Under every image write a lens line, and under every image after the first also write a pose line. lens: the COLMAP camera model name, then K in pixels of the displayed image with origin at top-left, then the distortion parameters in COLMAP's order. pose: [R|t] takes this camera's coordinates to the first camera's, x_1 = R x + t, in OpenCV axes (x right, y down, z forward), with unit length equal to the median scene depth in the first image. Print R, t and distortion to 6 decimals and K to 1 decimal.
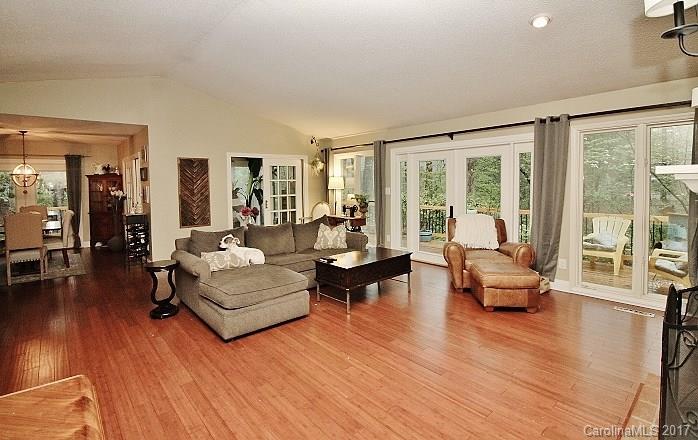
lens RADIAL K [[331.5, 0, 322.9], [0, 331.5, 194.0], [0, 0, 1]] dist [-0.000495, -0.000108]
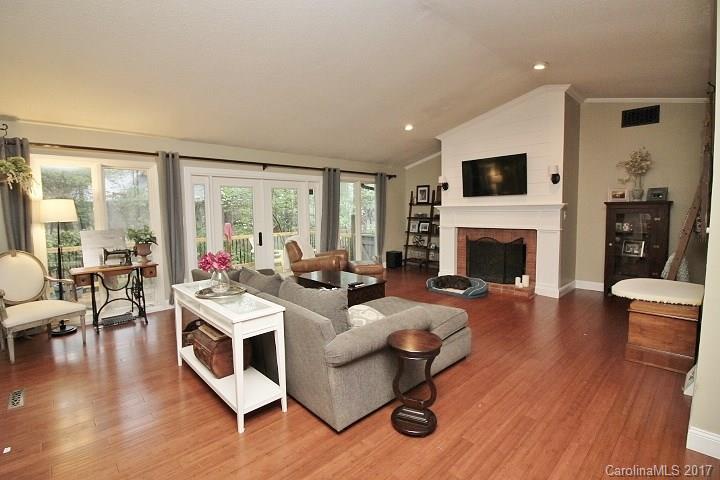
lens RADIAL K [[336.9, 0, 361.5], [0, 336.9, 238.0], [0, 0, 1]] dist [-0.004877, -0.000537]
pose [[-0.068995, -0.062312, 0.995669, -0.705876], [0.048388, 0.996664, 0.065727, -0.002742], [-0.996443, 0.052713, -0.065749, 0.755286]]
